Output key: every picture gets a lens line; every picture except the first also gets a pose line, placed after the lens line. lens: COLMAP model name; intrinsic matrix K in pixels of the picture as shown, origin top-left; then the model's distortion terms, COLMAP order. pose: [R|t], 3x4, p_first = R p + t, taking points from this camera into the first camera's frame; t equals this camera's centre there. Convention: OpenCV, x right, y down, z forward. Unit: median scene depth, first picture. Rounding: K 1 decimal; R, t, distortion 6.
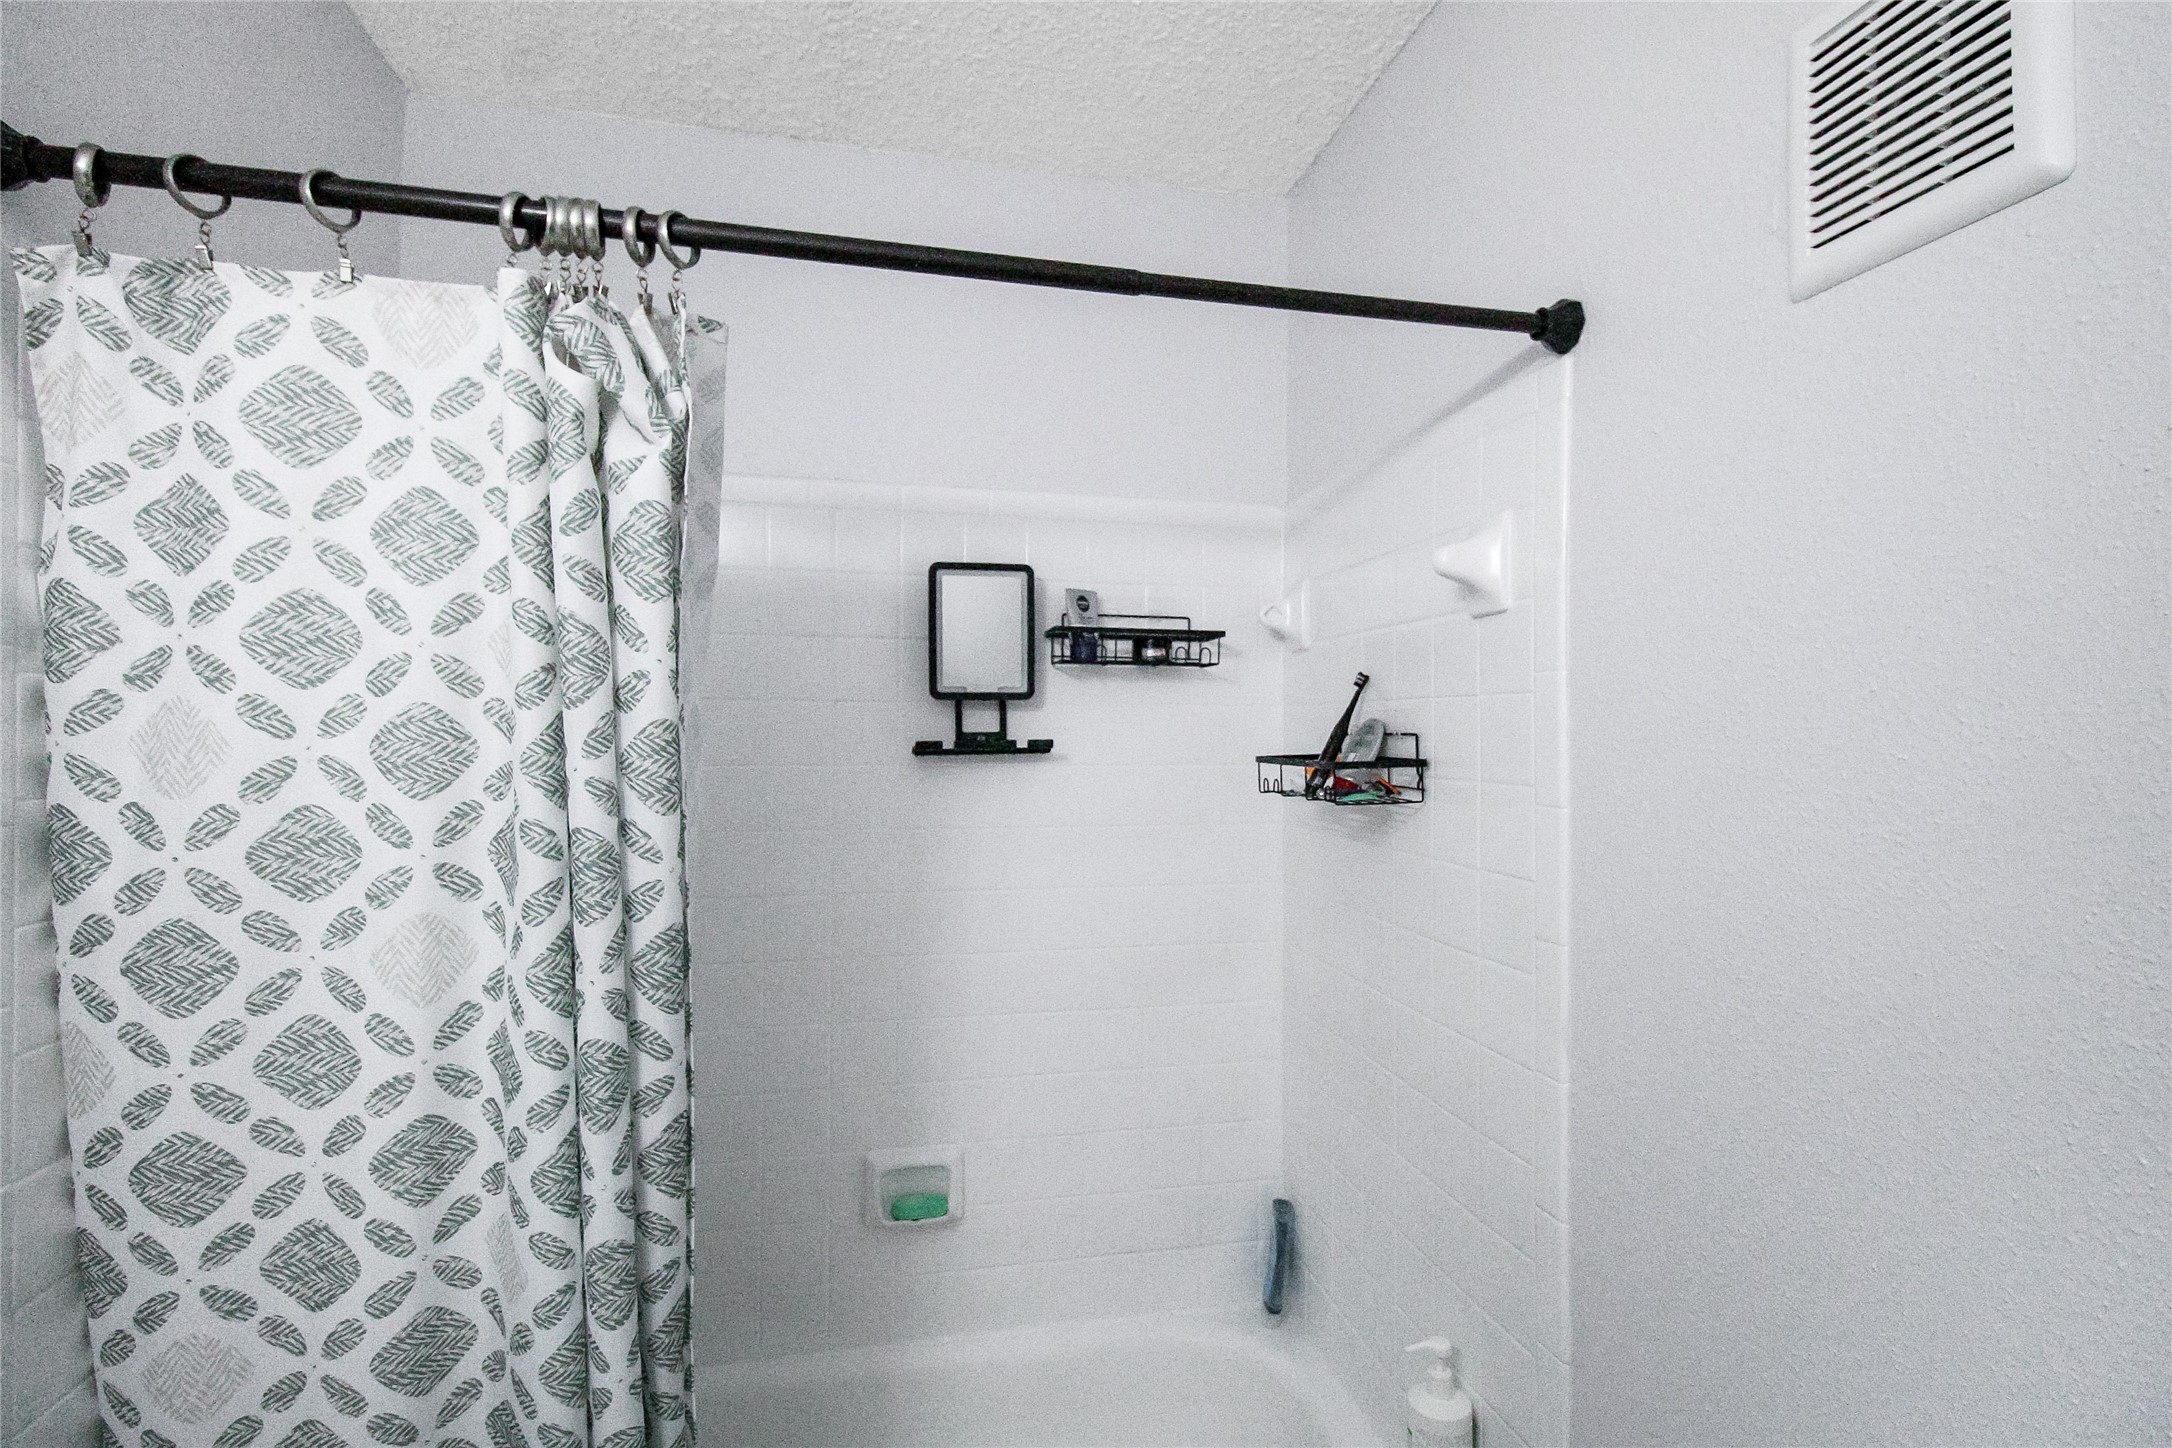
lens RADIAL K [[1054.2, 0, 1086.0], [0, 1054.2, 724.0], [0, 0, 1]] dist [0.002115, -0.006221]
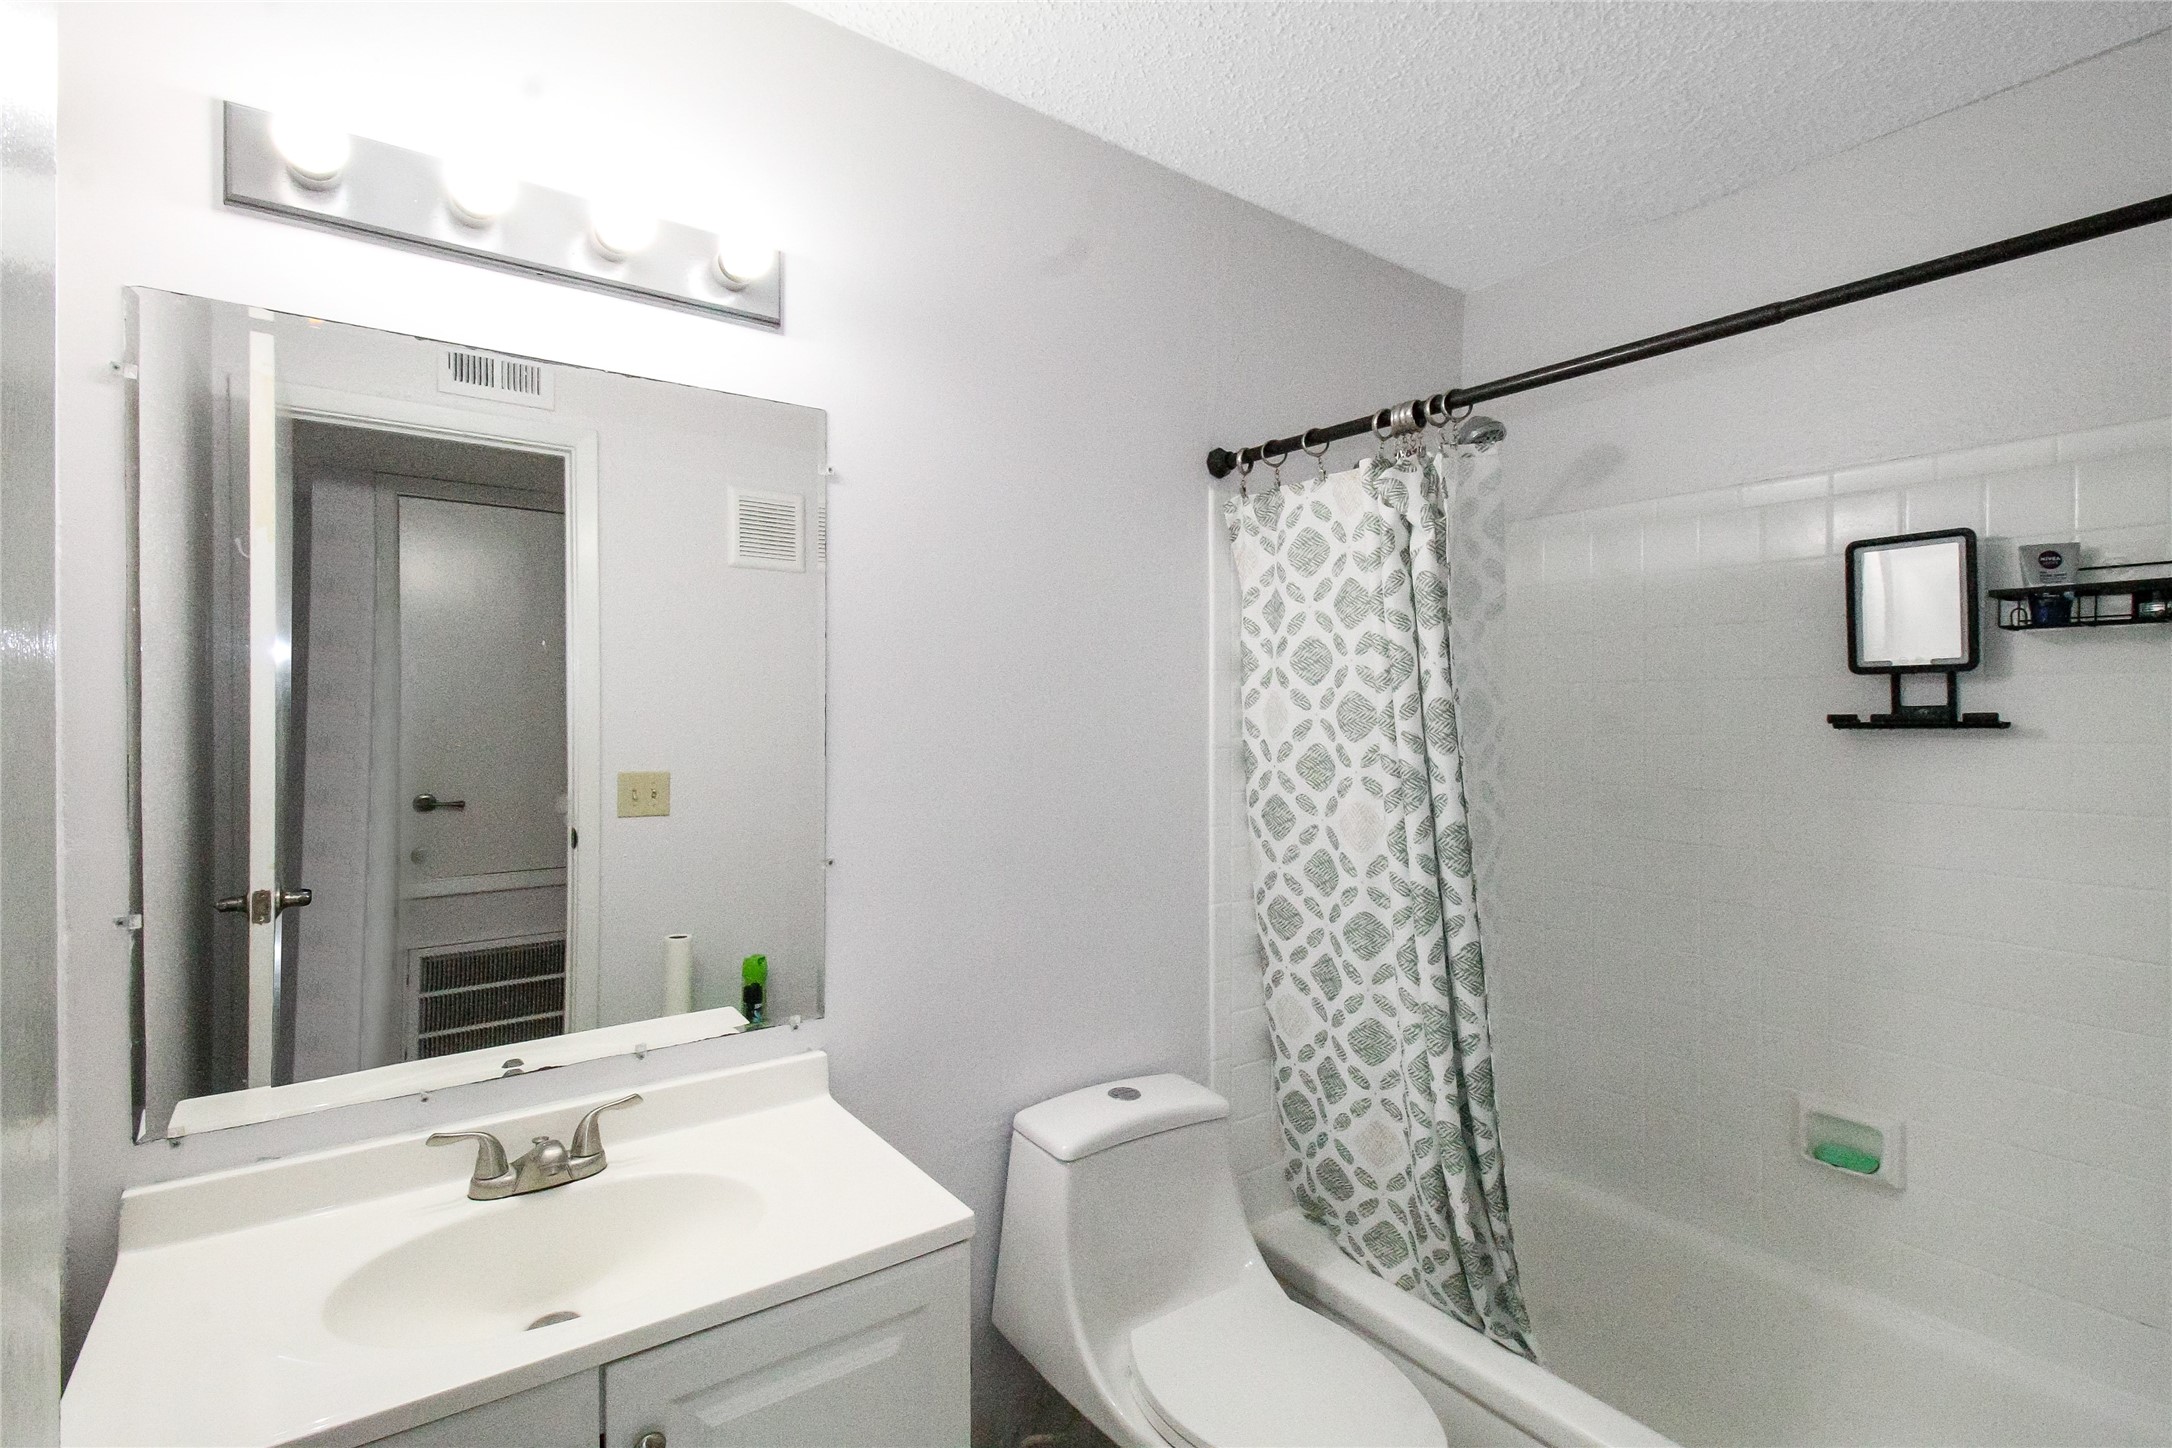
lens RADIAL K [[1005.2, 0, 1086.0], [0, 1005.2, 724.0], [0, 0, 1]] dist [-0.000612, -0.000218]
pose [[0.378307, 0.007745, -0.925648, 0.866637], [0.007986, 0.999900, 0.011630, 0.014364], [0.925646, -0.011792, 0.378207, -0.133488]]
